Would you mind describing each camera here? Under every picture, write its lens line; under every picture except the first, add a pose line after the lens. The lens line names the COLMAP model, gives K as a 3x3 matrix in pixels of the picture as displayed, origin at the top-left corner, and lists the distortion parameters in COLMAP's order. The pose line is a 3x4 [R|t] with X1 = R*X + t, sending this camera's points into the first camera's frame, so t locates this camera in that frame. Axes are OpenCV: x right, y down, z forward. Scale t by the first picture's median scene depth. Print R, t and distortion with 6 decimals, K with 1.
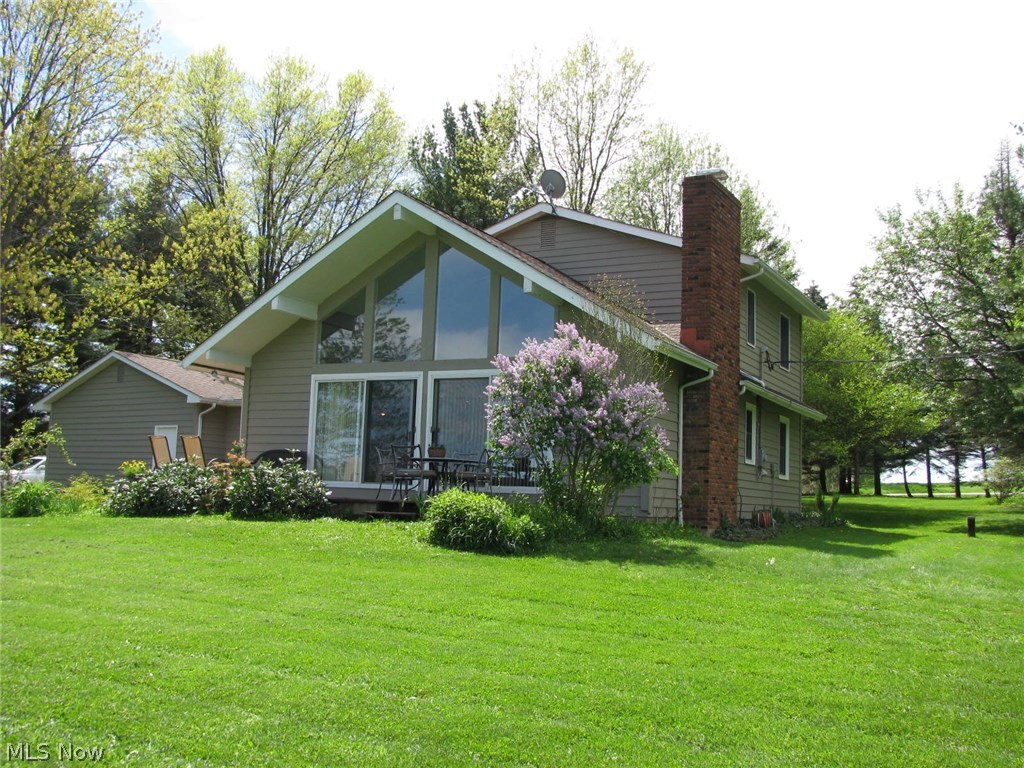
lens RADIAL K [[1078.0, 0, 512.0], [0, 1078.0, 384.0], [0, 0, 1]] dist [-0.123543, -0.002479]
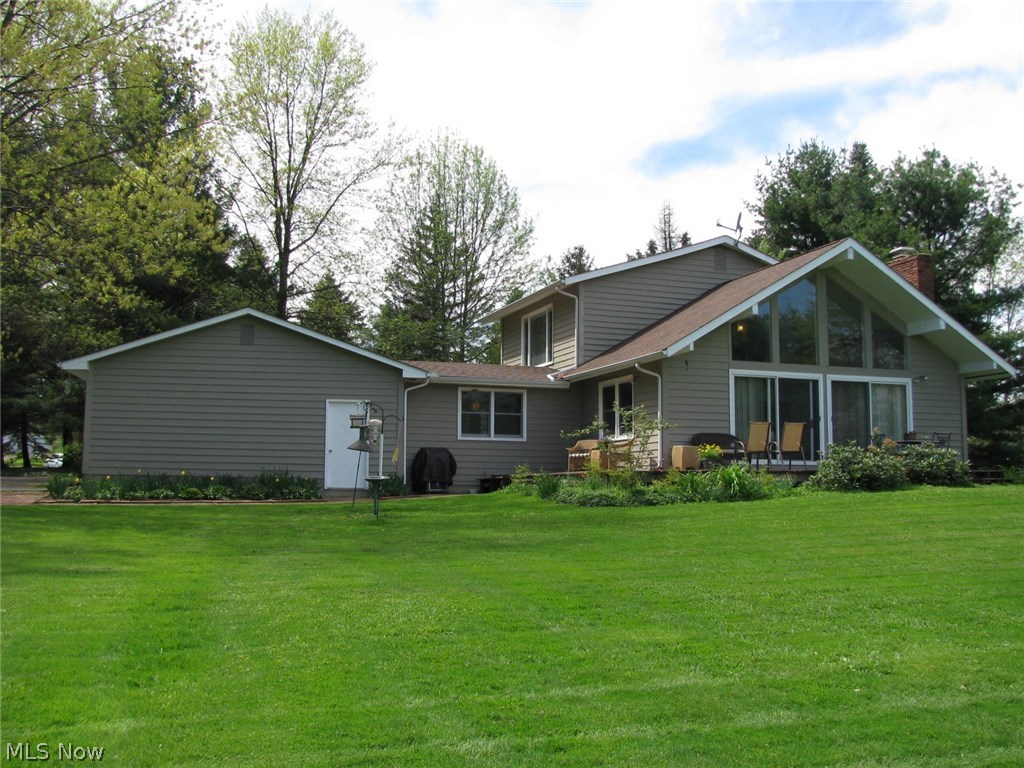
lens RADIAL K [[1078.0, 0, 512.0], [0, 1078.0, 384.0], [0, 0, 1]] dist [-0.123543, -0.002479]
pose [[0.682041, 0.043939, 0.729993, -1.236885], [-0.063757, 0.997965, -0.000500, 0.023853], [-0.728529, -0.046201, 0.683455, 0.379012]]
